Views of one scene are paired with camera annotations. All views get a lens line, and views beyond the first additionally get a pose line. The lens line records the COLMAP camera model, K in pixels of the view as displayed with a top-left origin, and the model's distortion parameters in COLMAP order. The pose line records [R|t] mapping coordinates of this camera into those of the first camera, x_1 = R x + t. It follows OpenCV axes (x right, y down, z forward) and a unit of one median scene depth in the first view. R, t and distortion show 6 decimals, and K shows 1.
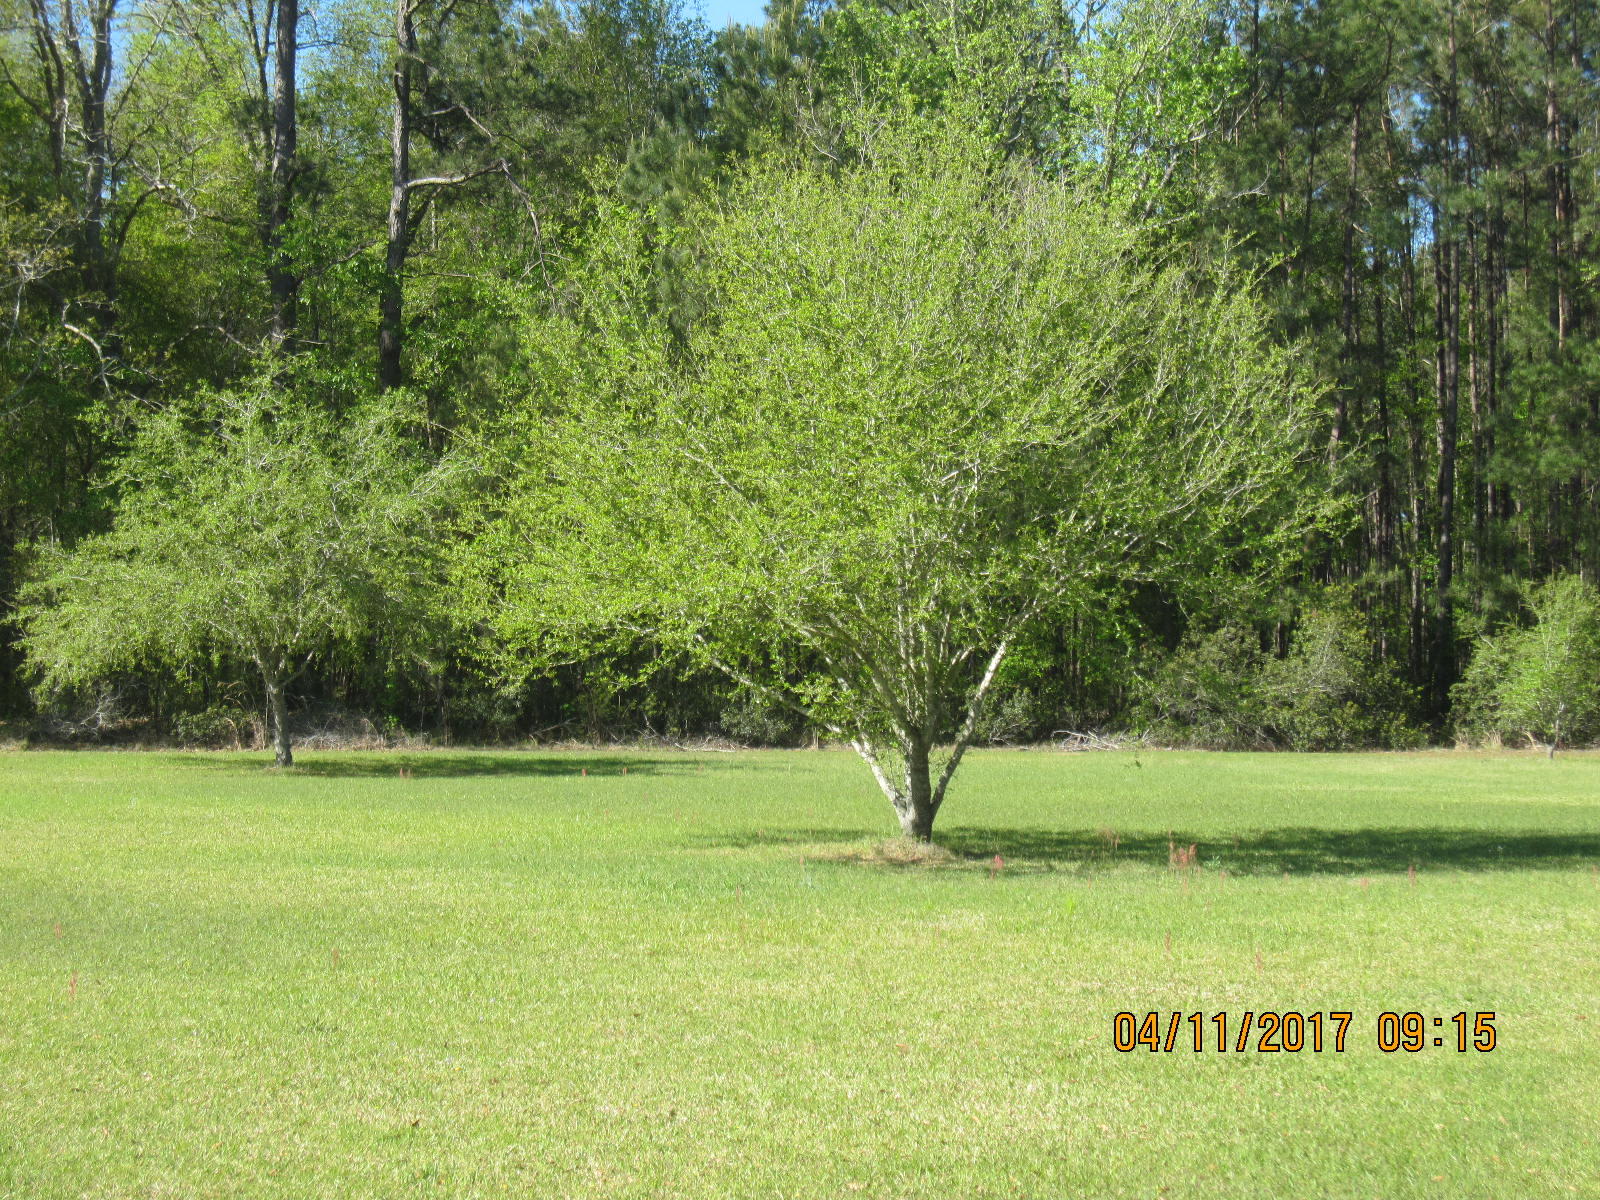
lens RADIAL K [[3408.4, 0, 800.0], [0, 3408.4, 600.0], [0, 0, 1]] dist [-0.123694, -0.188047]
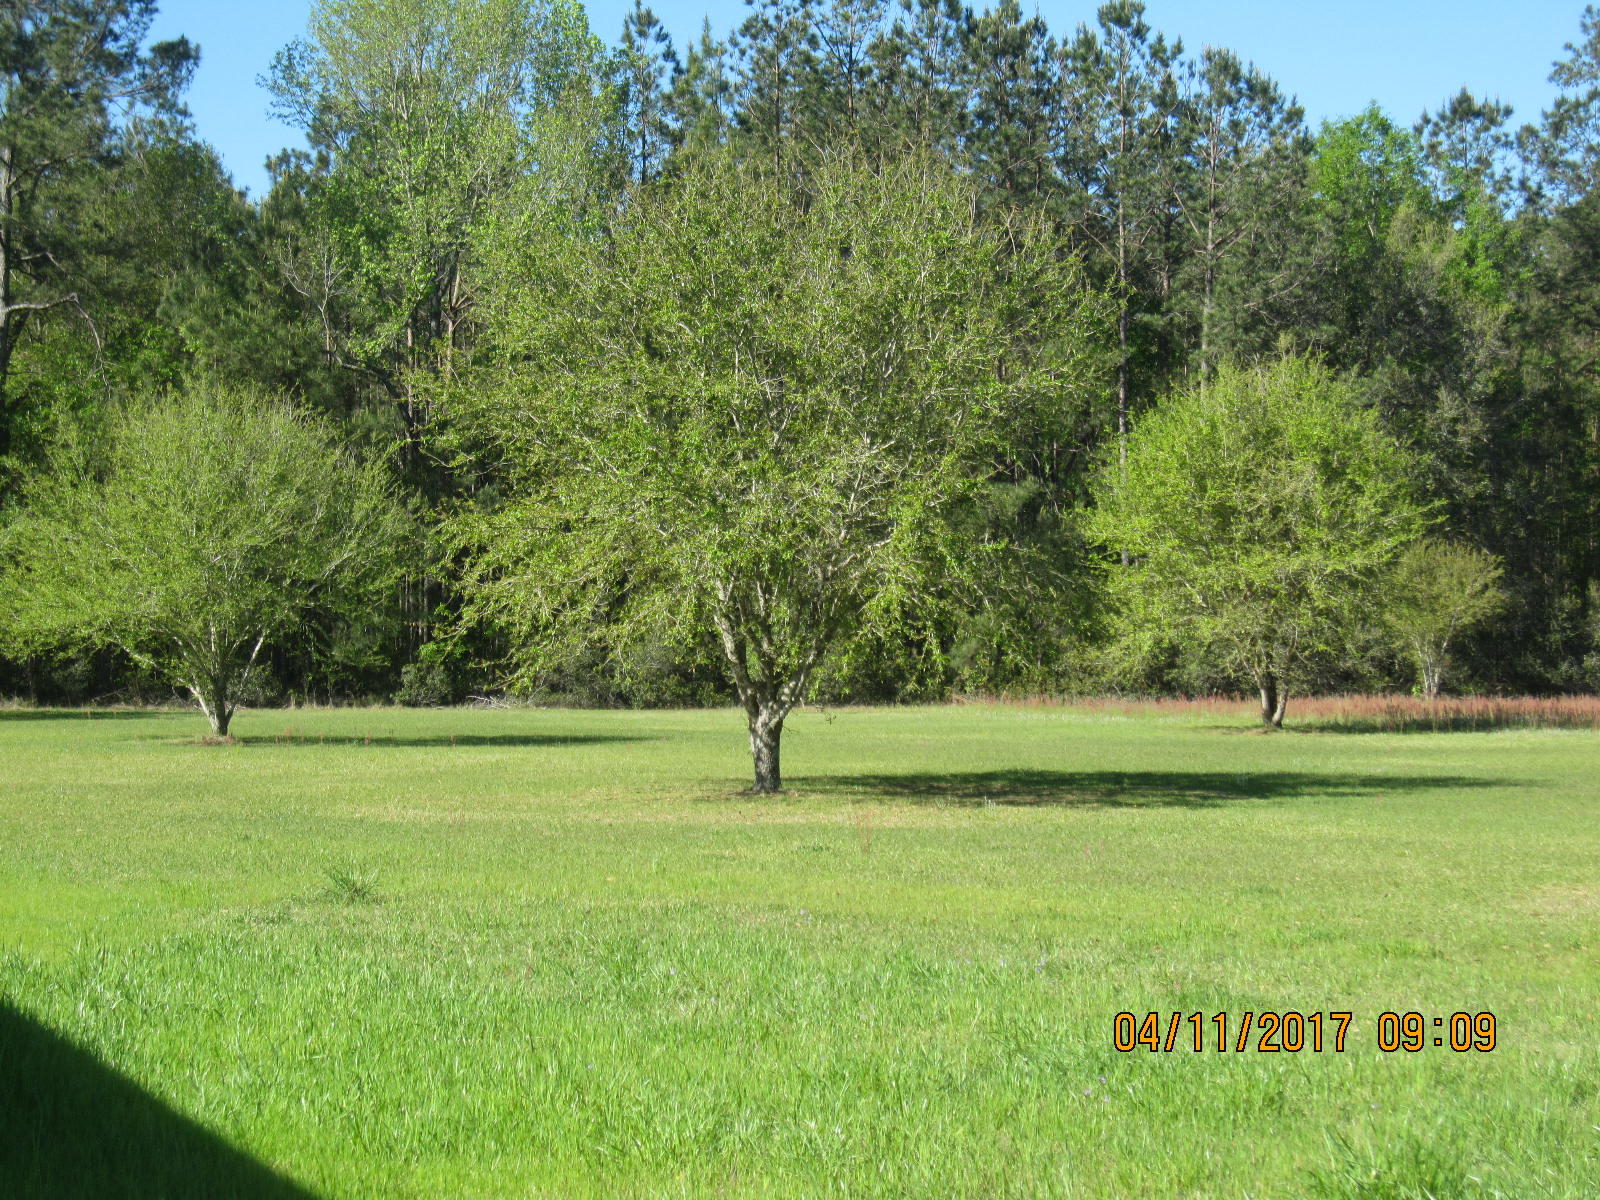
lens RADIAL K [[3408.4, 0, 800.0], [0, 3408.4, 600.0], [0, 0, 1]] dist [-0.123694, -0.188047]
pose [[0.995446, -0.003667, 0.095252, 0.079566], [0.003297, 0.999986, 0.004035, -0.006977], [-0.095265, -0.003703, 0.995445, -0.436957]]
